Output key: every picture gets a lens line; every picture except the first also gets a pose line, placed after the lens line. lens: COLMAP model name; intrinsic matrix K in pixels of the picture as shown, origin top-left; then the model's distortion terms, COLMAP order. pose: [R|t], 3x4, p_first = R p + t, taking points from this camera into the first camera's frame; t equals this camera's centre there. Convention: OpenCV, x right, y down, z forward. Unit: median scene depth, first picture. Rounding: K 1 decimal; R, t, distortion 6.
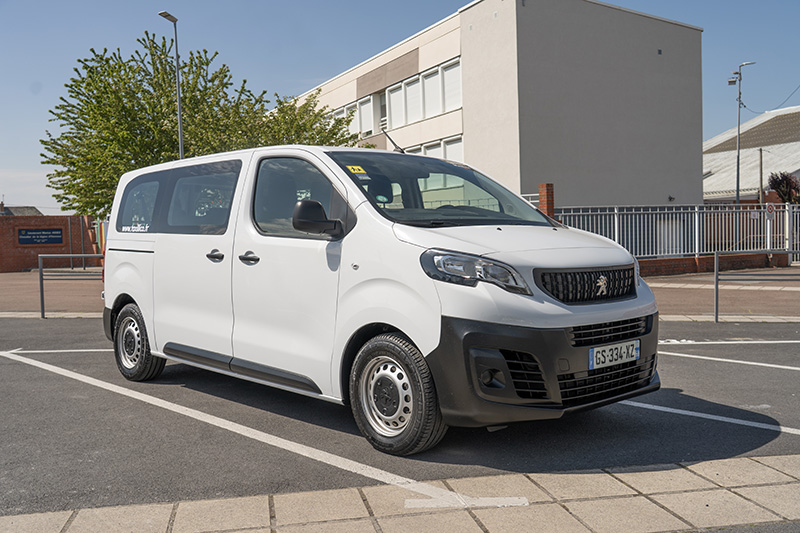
lens RADIAL K [[757.1, 0, 397.3], [0, 757.1, 263.2], [0, 0, 1]] dist [0.019685, 0.000000]
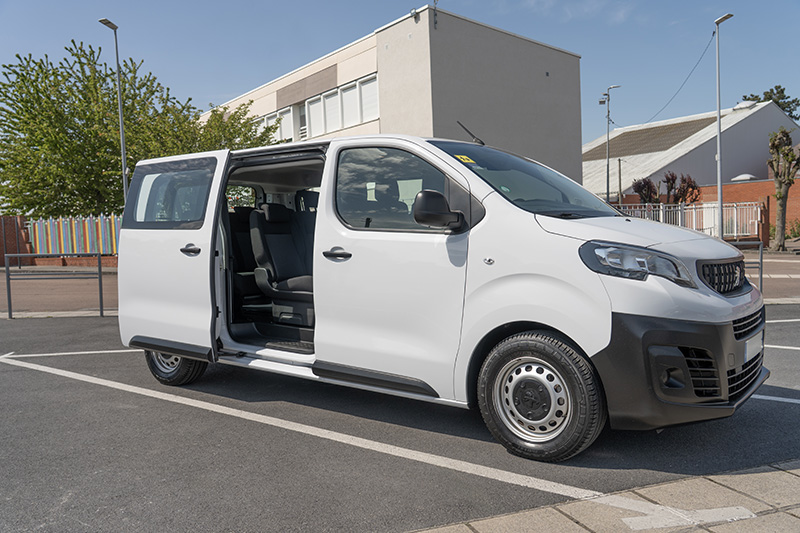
lens RADIAL K [[662.2, 0, 403.6], [0, 662.2, 265.1], [0, 0, 1]] dist [0.010496, -0.008995]
pose [[0.987241, -0.014882, 0.158538, -0.262563], [0.013105, 0.999839, 0.012248, -0.002019], [-0.158694, -0.010014, 0.987277, 0.191216]]
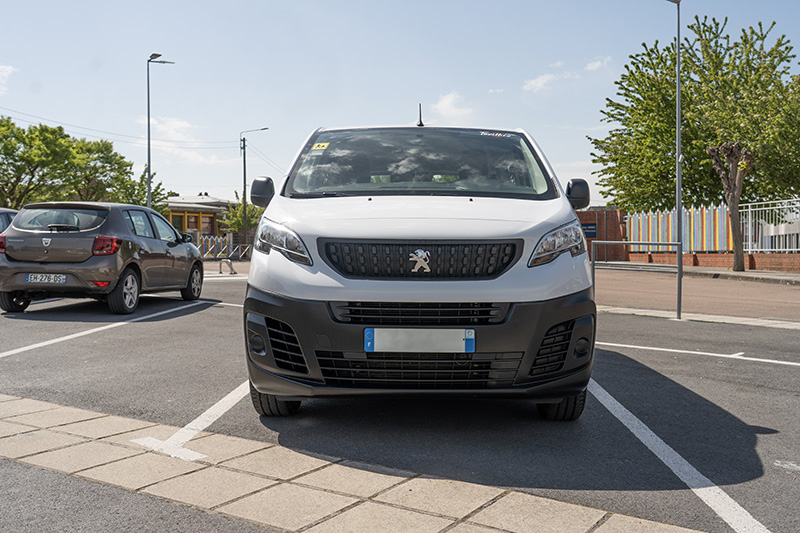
lens RADIAL K [[776.7, 0, 399.2], [0, 776.7, 269.7], [0, 0, 1]] dist [0.052138, 0.000000]
pose [[0.719129, 0.040691, -0.693684, 0.768100], [-0.034168, 0.999147, 0.023188, 0.017679], [0.694036, 0.007027, 0.719906, 0.305255]]
